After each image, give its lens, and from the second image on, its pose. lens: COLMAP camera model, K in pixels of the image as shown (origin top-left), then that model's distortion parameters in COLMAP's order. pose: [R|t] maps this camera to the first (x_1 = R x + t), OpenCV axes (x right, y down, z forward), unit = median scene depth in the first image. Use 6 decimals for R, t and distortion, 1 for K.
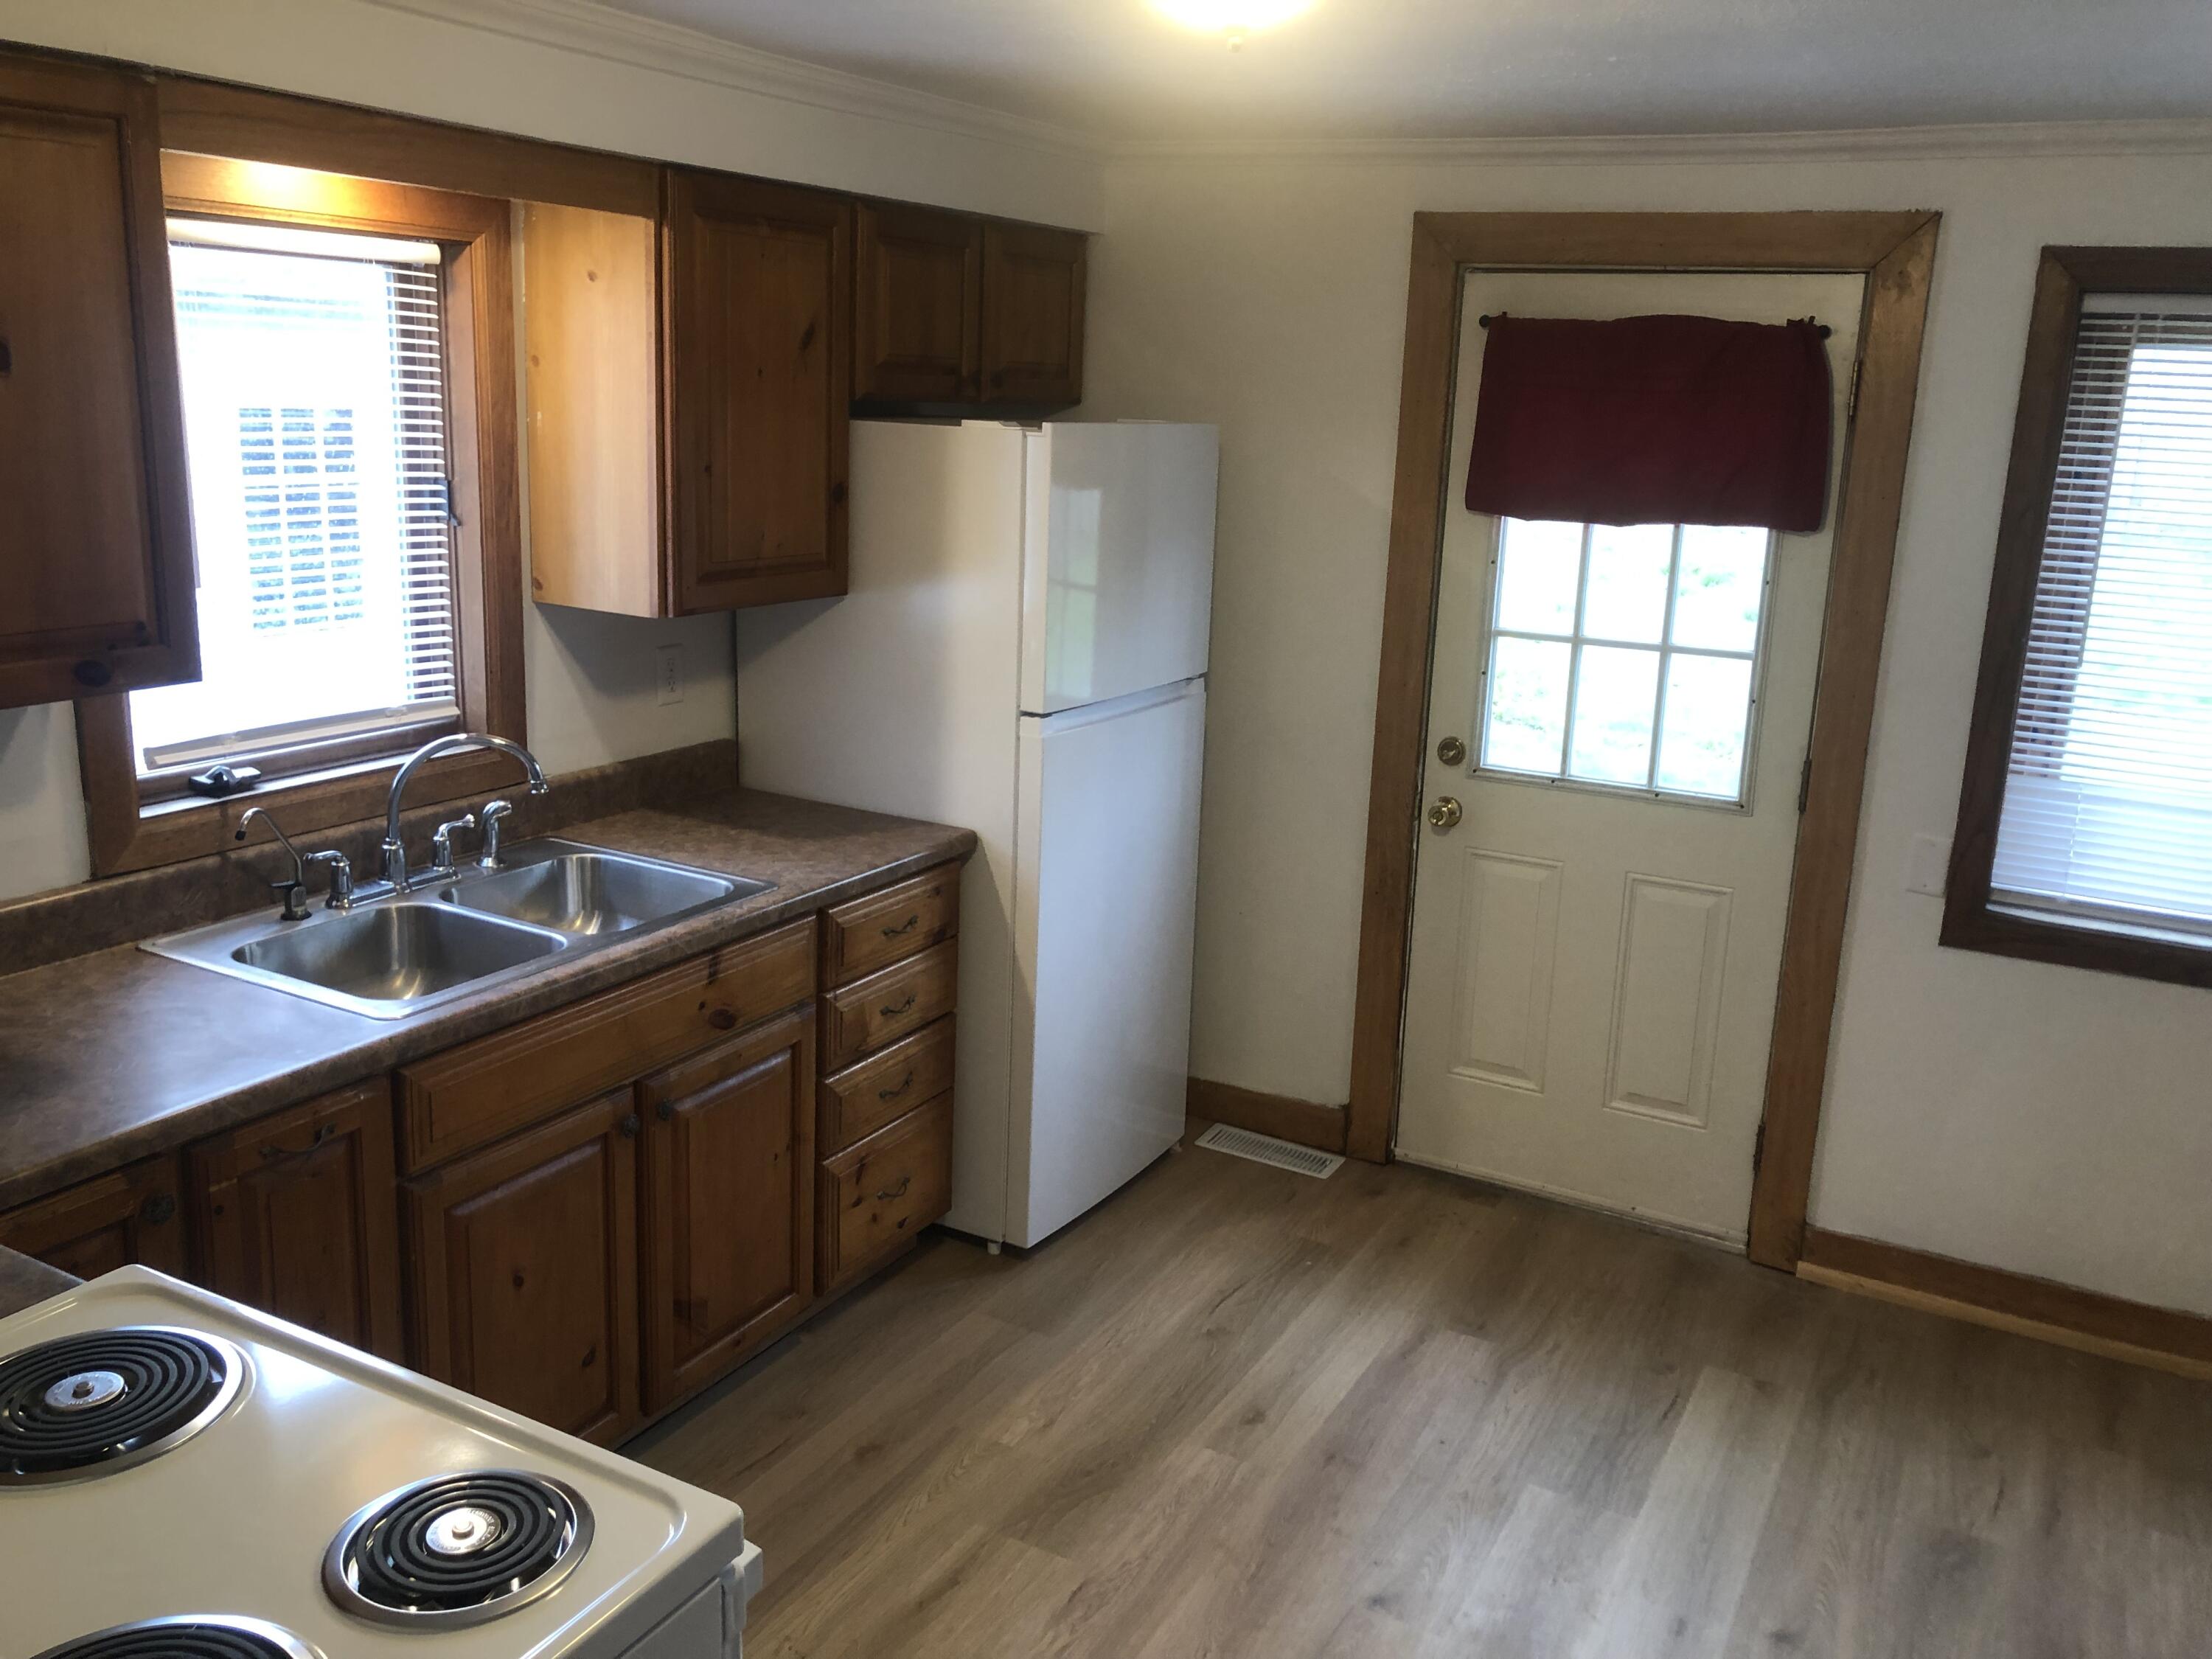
lens RADIAL K [[1824.0, 0, 1118.2], [0, 1824.0, 824.1], [0, 0, 1]] dist [0.010297, 0.001468]
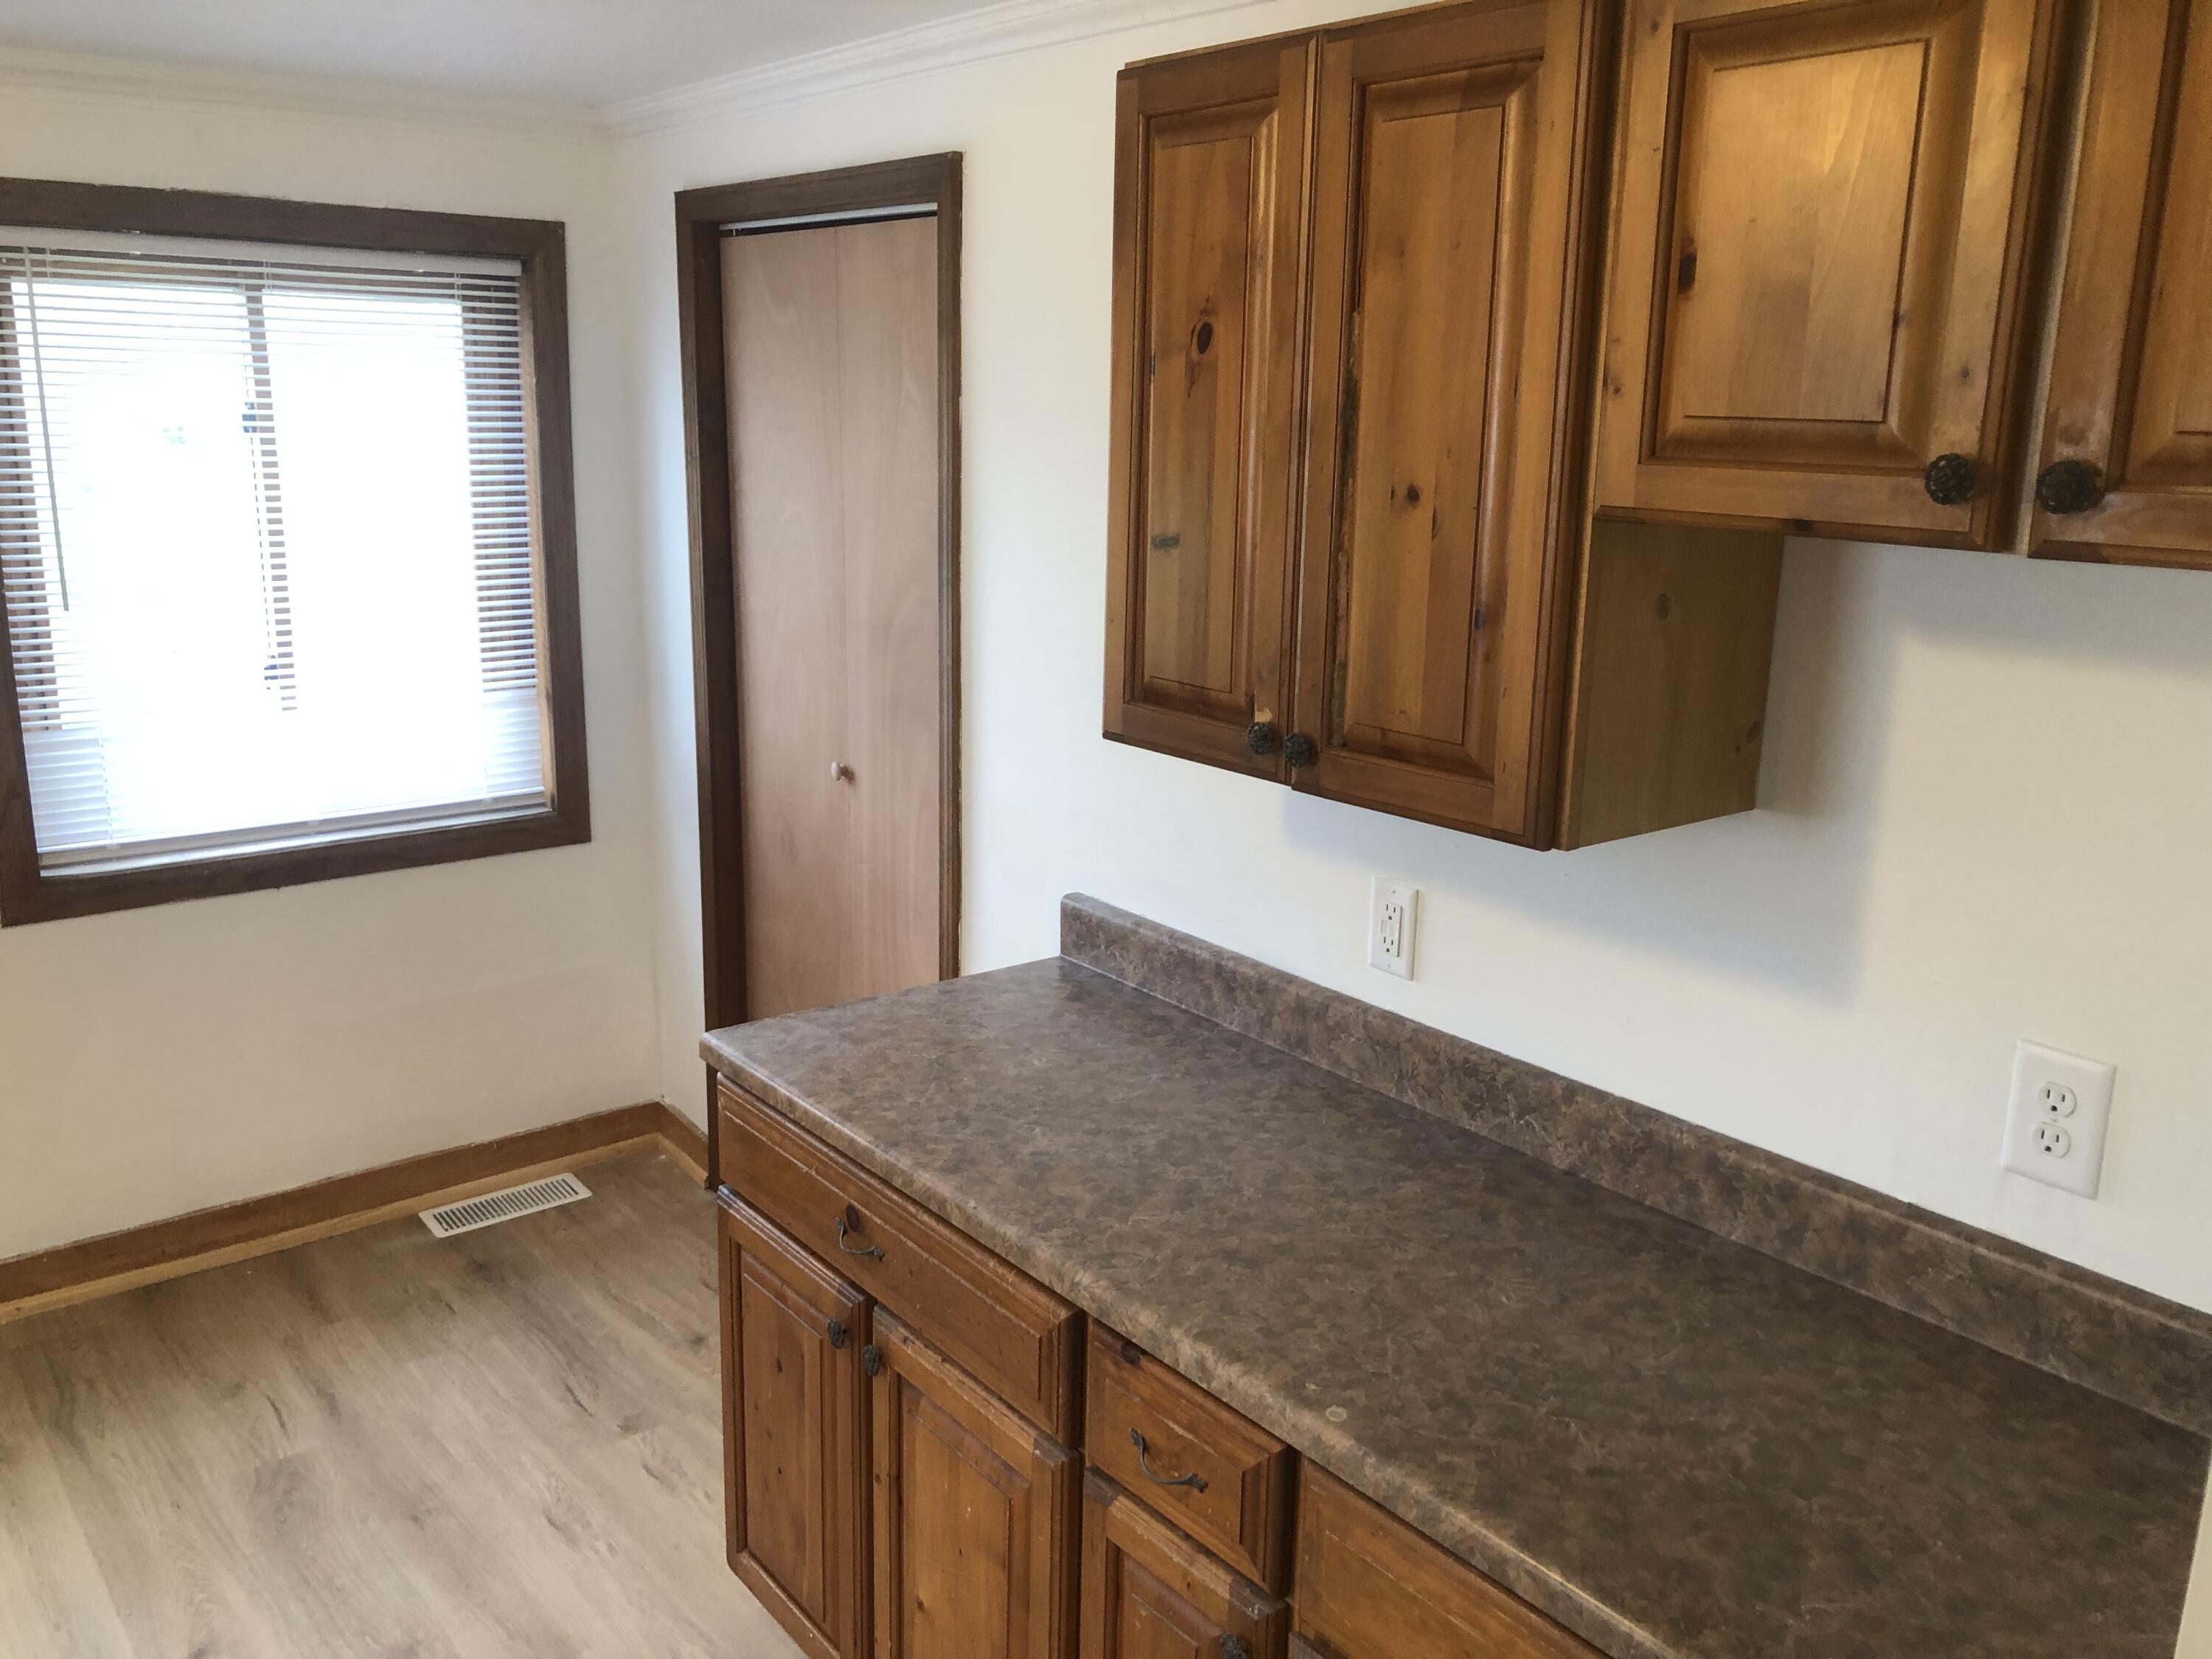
lens RADIAL K [[1824.0, 0, 1119.4], [0, 1824.0, 828.8], [0, 0, 1]] dist [0.010297, 0.001468]
pose [[0.392554, -0.253111, 0.884215, -0.146601], [0.216305, 0.959828, 0.178725, -0.027234], [-0.893932, 0.121101, 0.431533, 0.087587]]
